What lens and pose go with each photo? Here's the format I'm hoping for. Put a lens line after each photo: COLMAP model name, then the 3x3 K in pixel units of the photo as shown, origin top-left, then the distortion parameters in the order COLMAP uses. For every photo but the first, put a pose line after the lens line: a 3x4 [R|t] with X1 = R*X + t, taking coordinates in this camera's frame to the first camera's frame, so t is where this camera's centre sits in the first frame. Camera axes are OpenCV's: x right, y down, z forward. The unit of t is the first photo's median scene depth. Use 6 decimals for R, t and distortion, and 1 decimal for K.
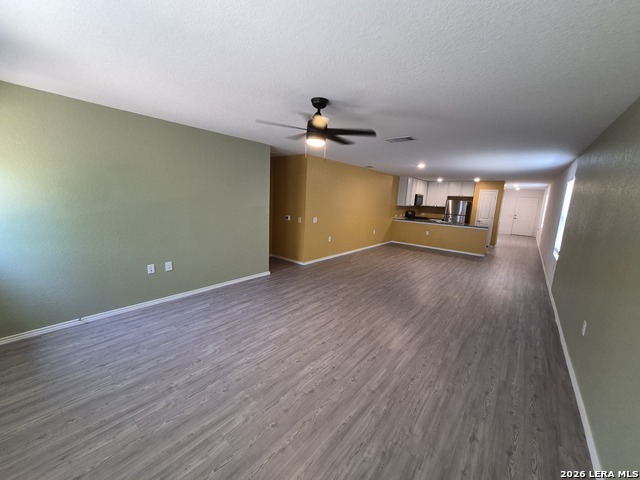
lens RADIAL K [[238.2, 0, 313.7], [0, 238.2, 238.1], [0, 0, 1]] dist [-0.000560, -0.000123]
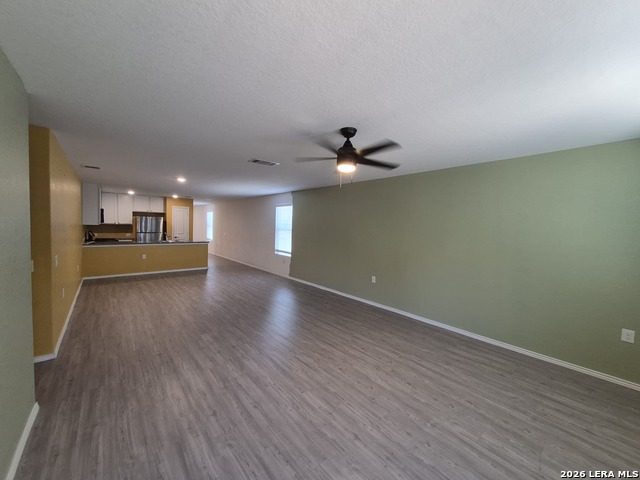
lens RADIAL K [[249.2, 0, 324.0], [0, 249.2, 237.1], [0, 0, 1]] dist [0.001346, 0.000191]
pose [[0.195345, -0.094714, 0.976150, -0.867589], [0.156648, 0.985561, 0.064279, -0.161877], [-0.968143, 0.140356, 0.207362, 0.729843]]
